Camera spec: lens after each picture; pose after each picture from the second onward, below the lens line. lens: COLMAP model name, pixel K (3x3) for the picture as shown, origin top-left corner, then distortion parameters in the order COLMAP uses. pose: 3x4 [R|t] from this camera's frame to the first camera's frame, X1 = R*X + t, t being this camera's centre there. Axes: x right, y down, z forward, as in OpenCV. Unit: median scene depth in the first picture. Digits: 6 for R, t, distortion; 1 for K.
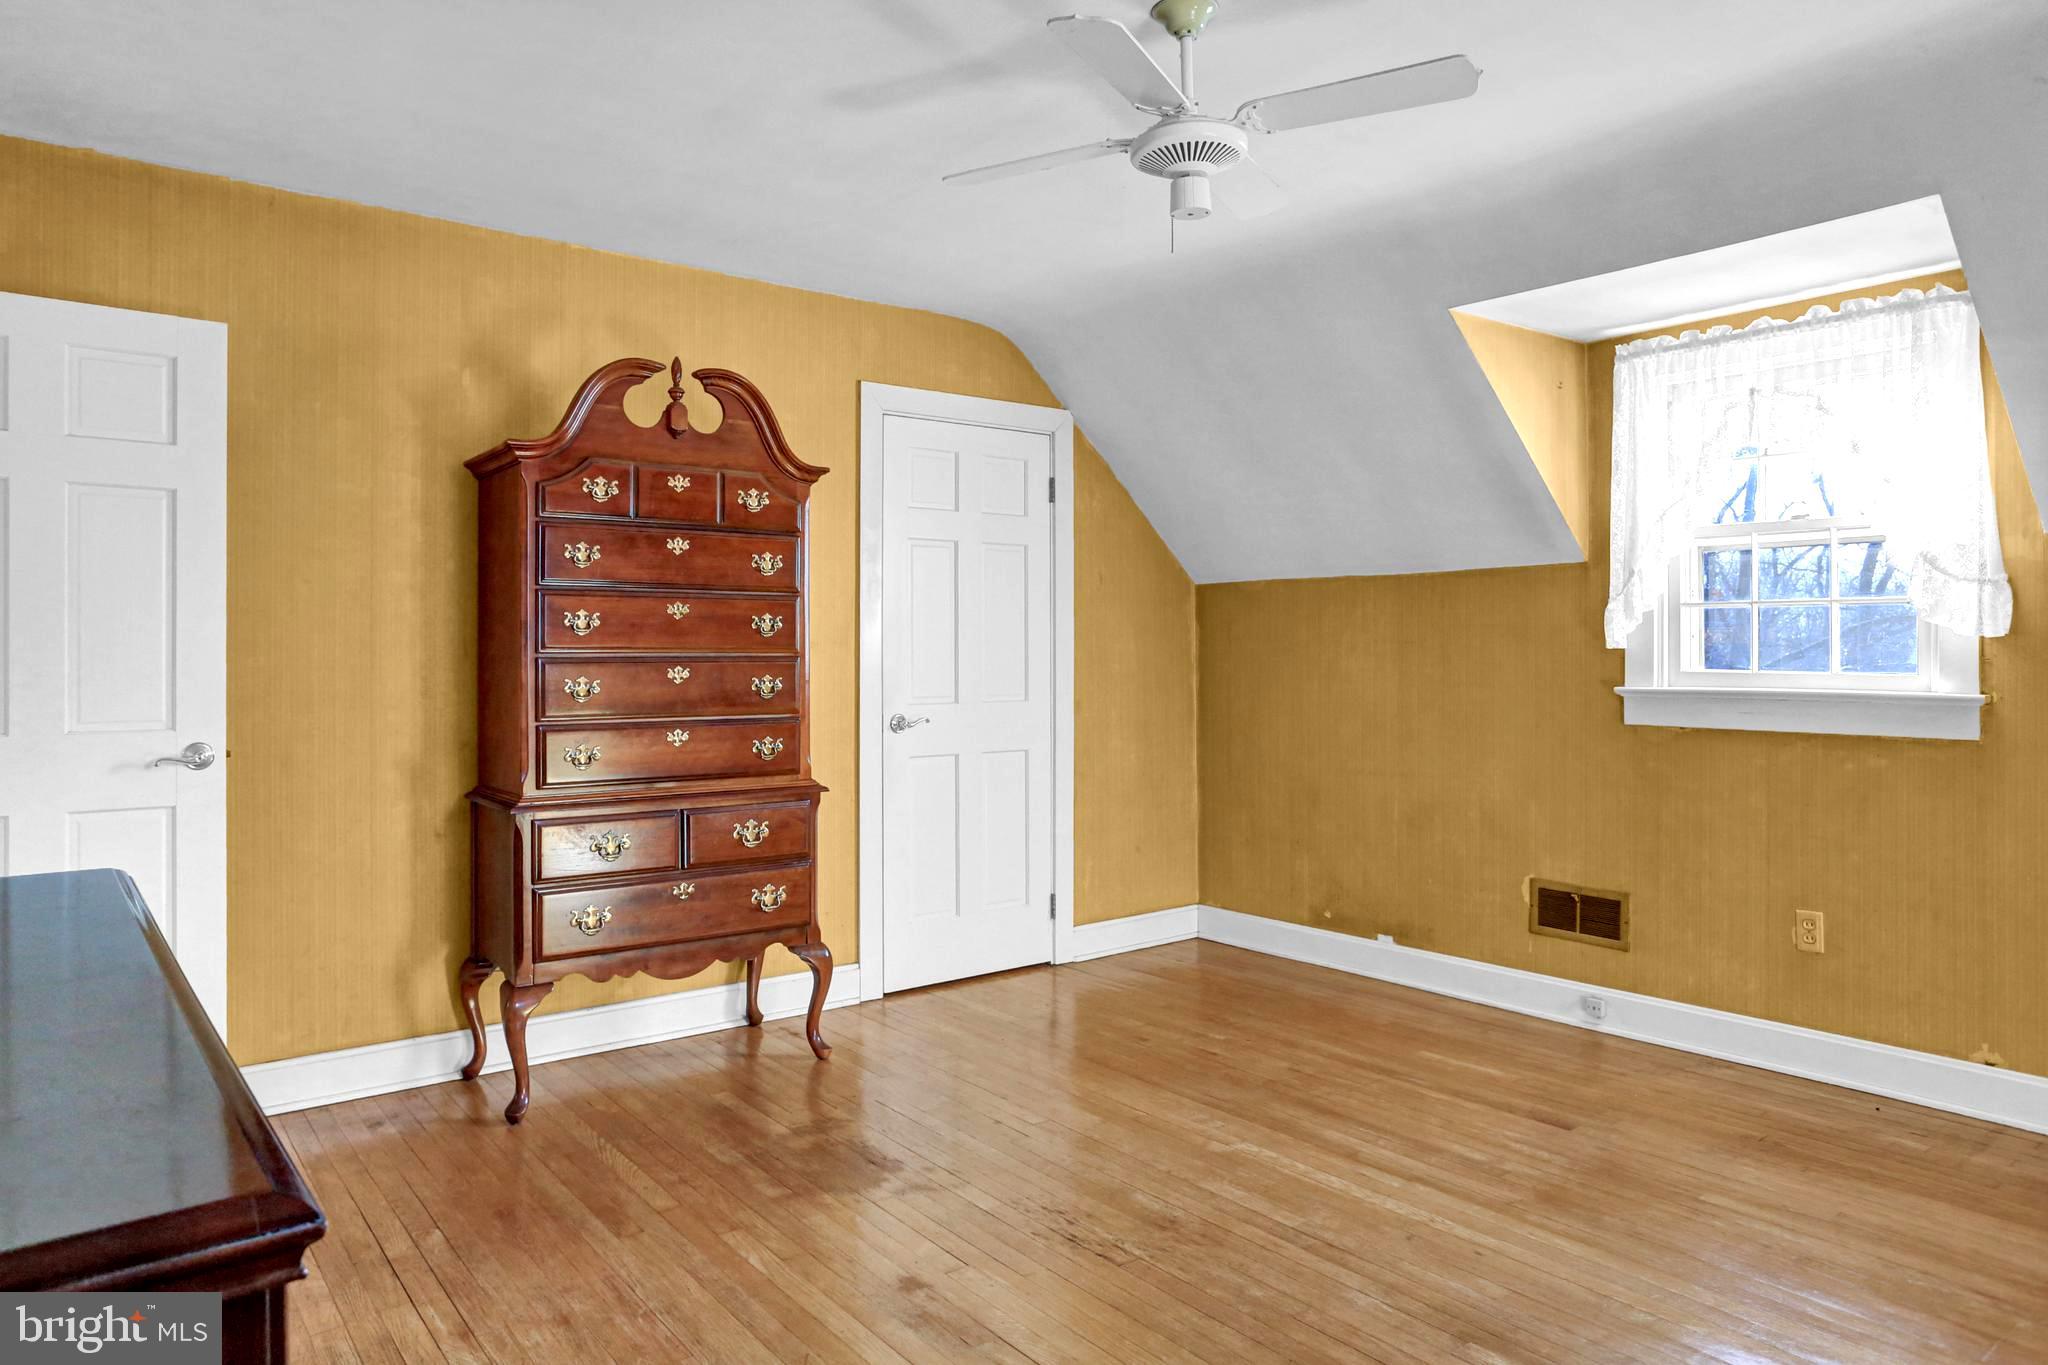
lens RADIAL K [[1292.9, 0, 986.9], [0, 1292.9, 656.3], [0, 0, 1]] dist [-0.054106, 0.033071]
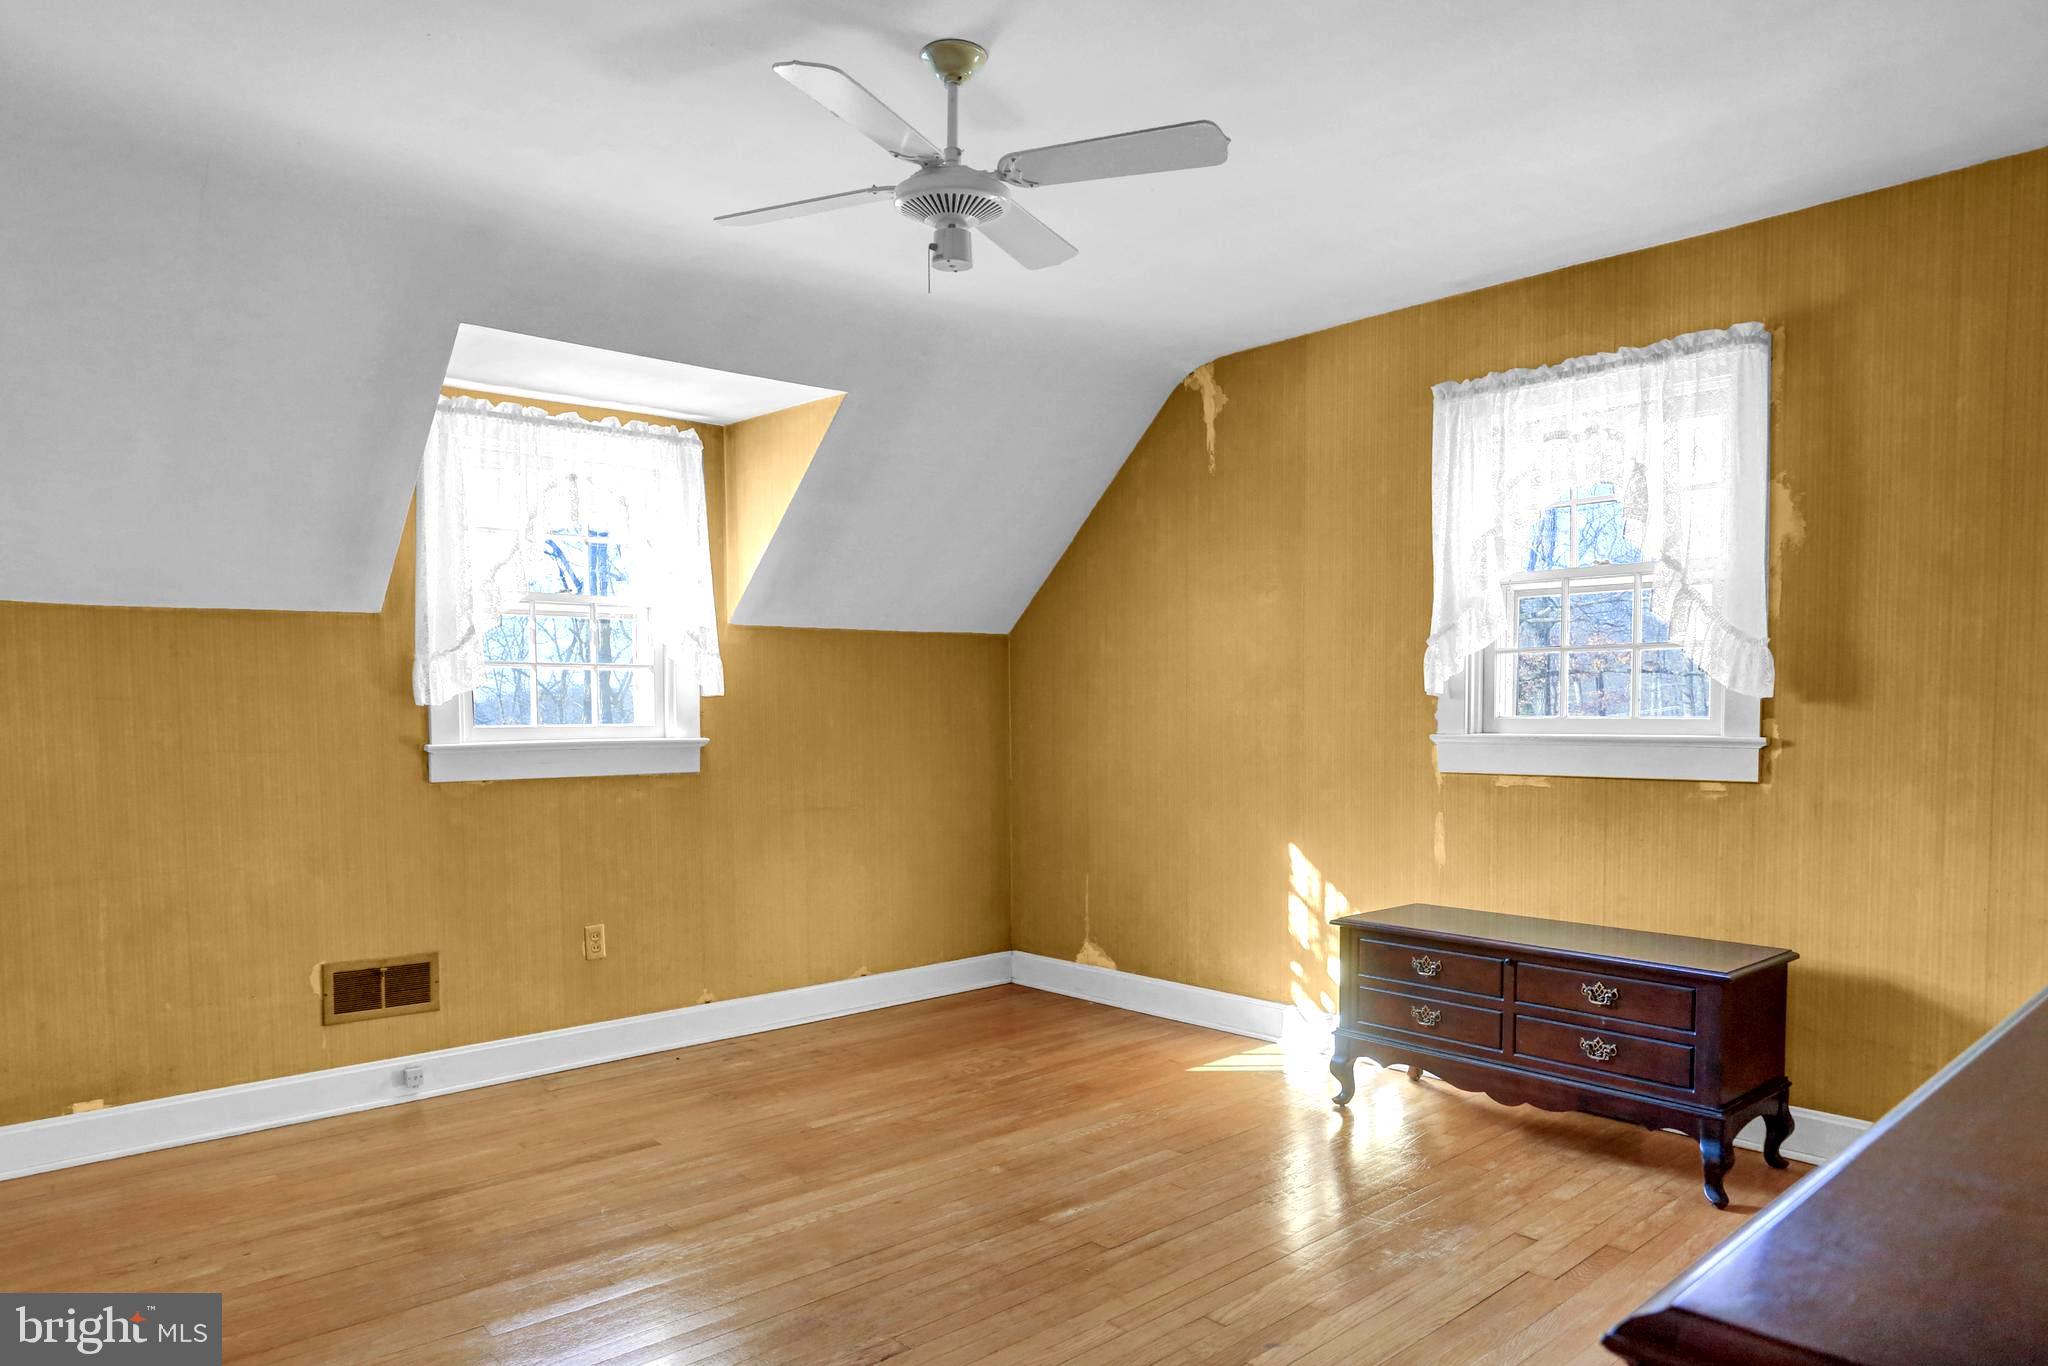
lens RADIAL K [[1322.7, 0, 1026.6], [0, 1322.7, 778.5], [0, 0, 1]] dist [-0.052111, 0.034284]
pose [[-0.092278, -0.056942, 0.994104, -0.614444], [0.008520, 0.998282, 0.057973, -0.005266], [-0.995697, 0.013820, -0.091634, 0.710671]]
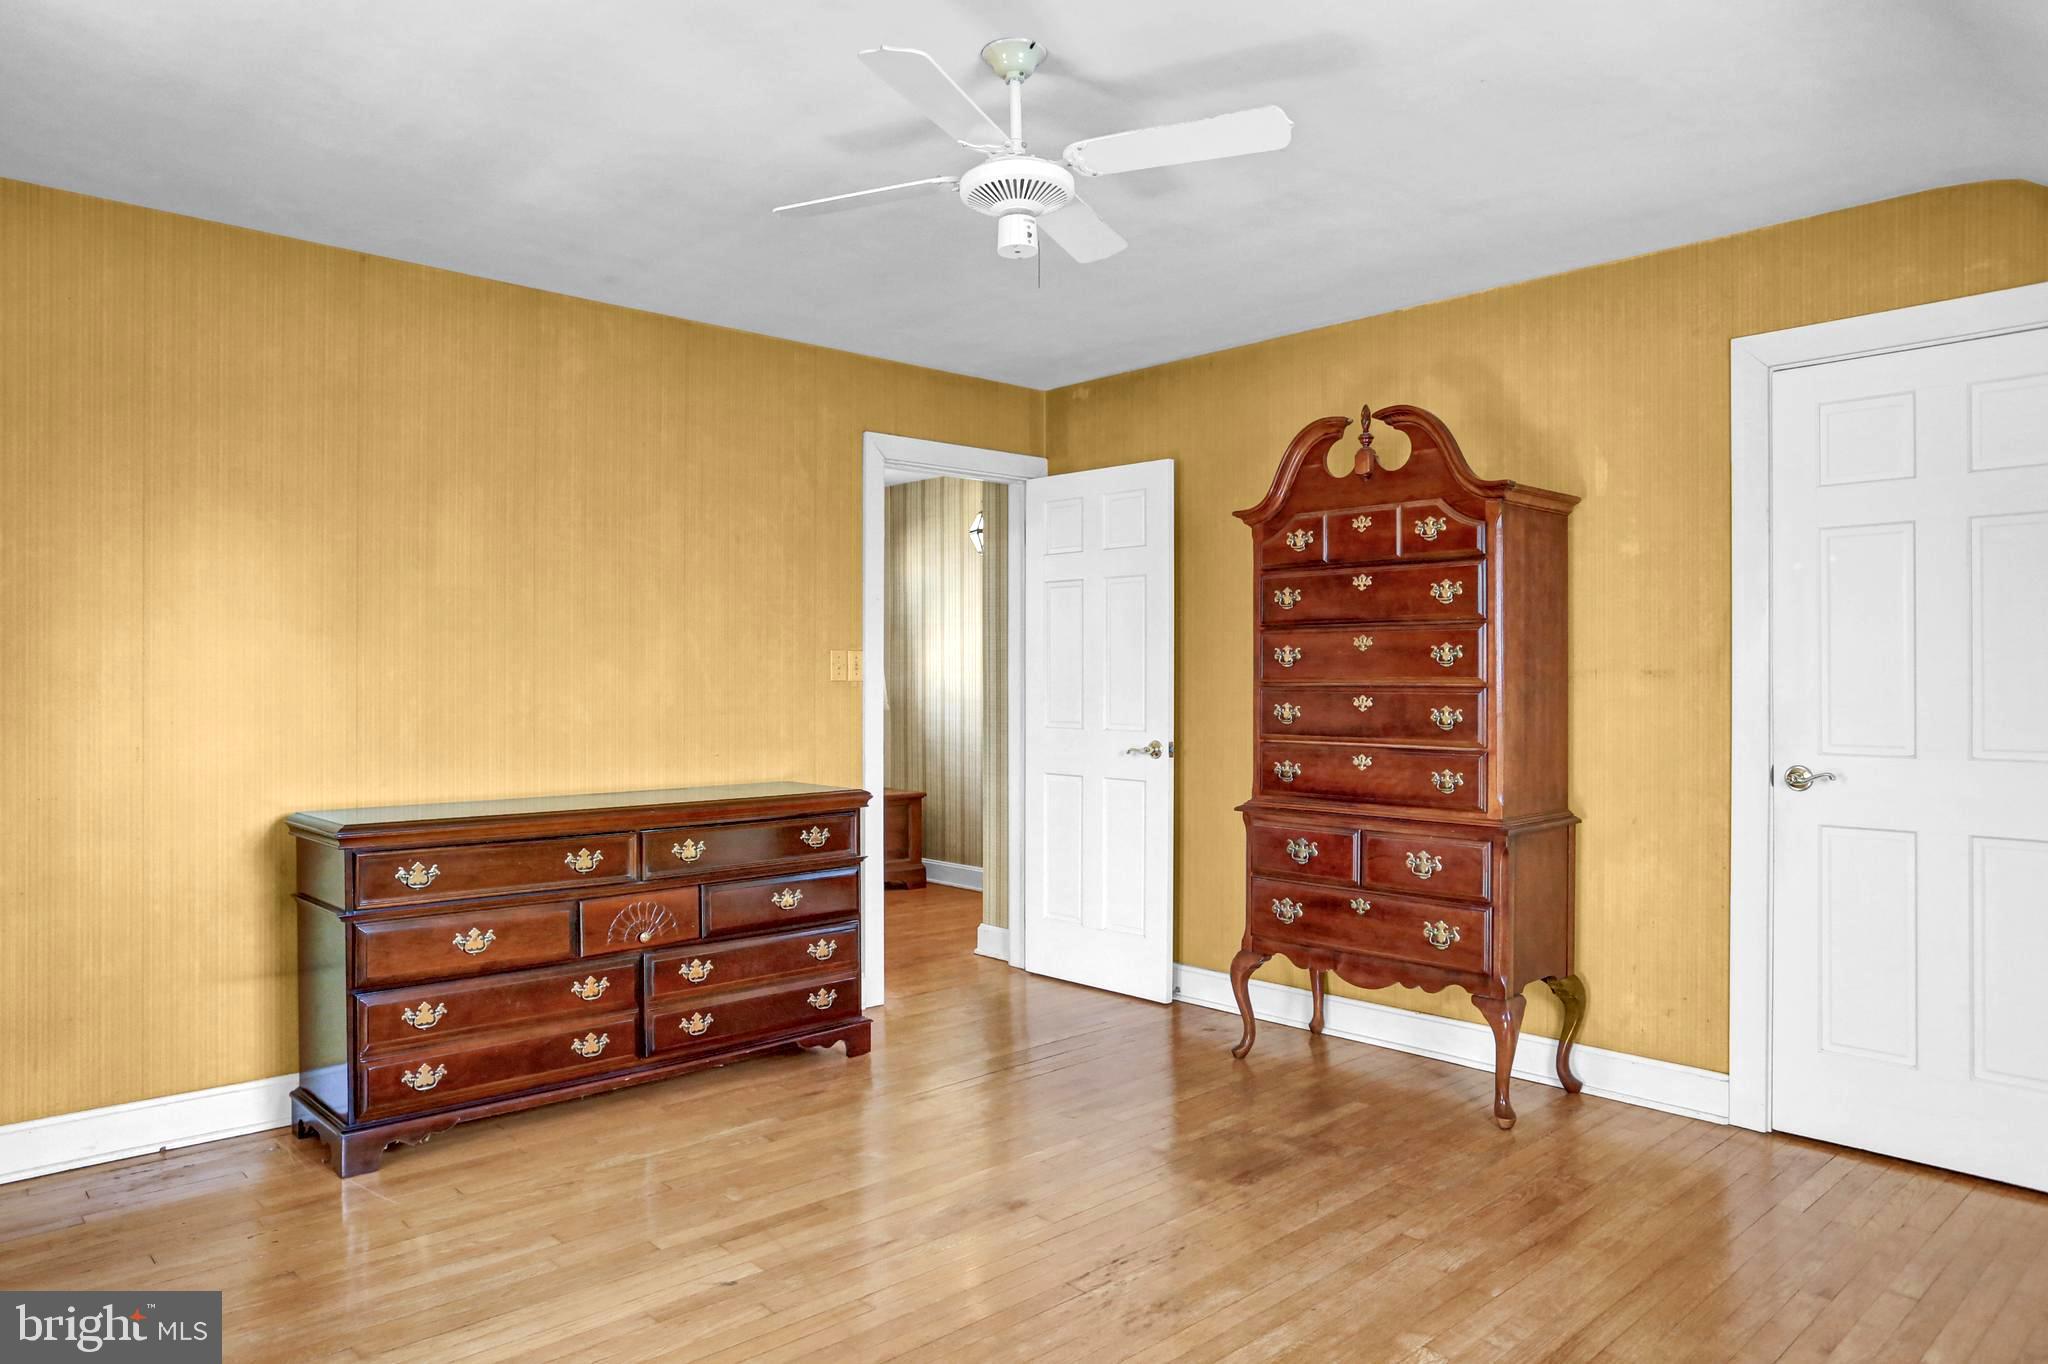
lens RADIAL K [[1292.9, 0, 986.9], [0, 1292.9, 655.8], [0, 0, 1]] dist [-0.054106, 0.033071]
pose [[0.087264, -0.012595, -0.996106, 0.777782], [-0.000202, 0.999920, -0.012661, -0.010981], [0.996185, 0.001306, 0.087255, 0.581664]]
